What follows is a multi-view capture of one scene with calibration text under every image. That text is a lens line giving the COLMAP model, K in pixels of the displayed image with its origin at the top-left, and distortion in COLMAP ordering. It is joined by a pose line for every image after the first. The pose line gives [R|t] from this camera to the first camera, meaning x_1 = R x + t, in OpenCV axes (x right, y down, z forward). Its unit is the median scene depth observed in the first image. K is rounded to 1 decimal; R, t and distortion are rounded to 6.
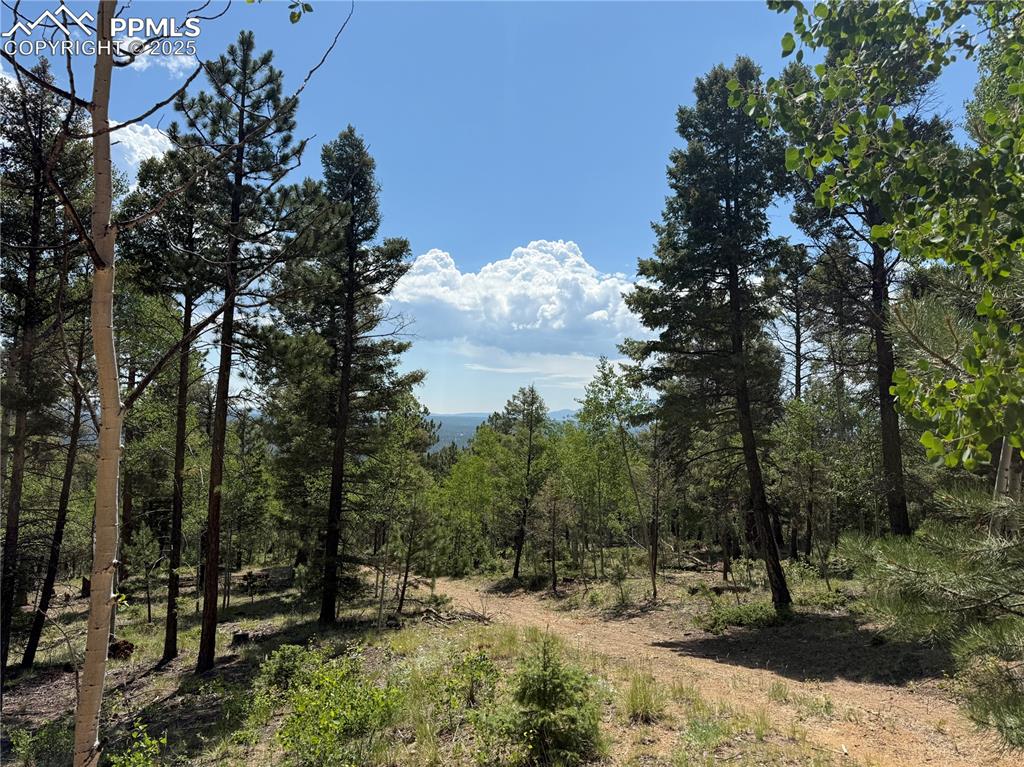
lens RADIAL K [[724.8, 0, 512.0], [0, 724.8, 383.5], [0, 0, 1]] dist [0.094804, -0.079598]
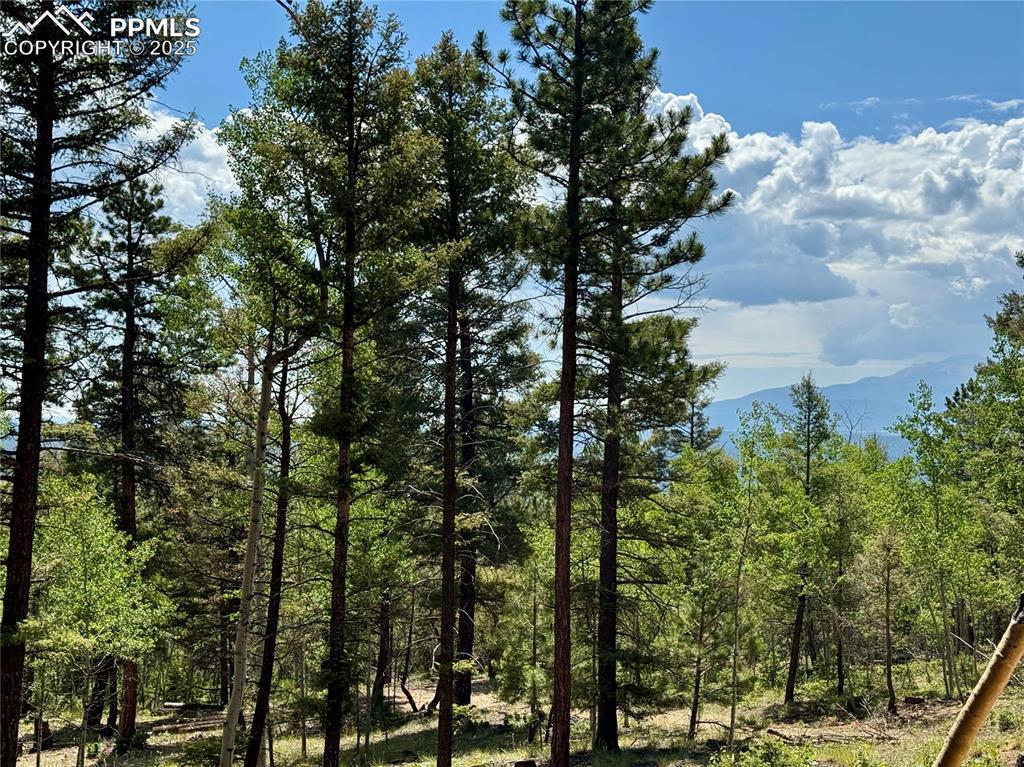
lens RADIAL K [[1432.1, 0, 512.0], [0, 1432.1, 383.5], [0, 0, 1]] dist [0.141267, -0.107589]
pose [[0.999210, -0.022125, -0.033018, -0.252505], [0.022667, 0.999613, 0.016132, -0.024065], [0.032648, -0.016867, 0.999325, -0.252769]]
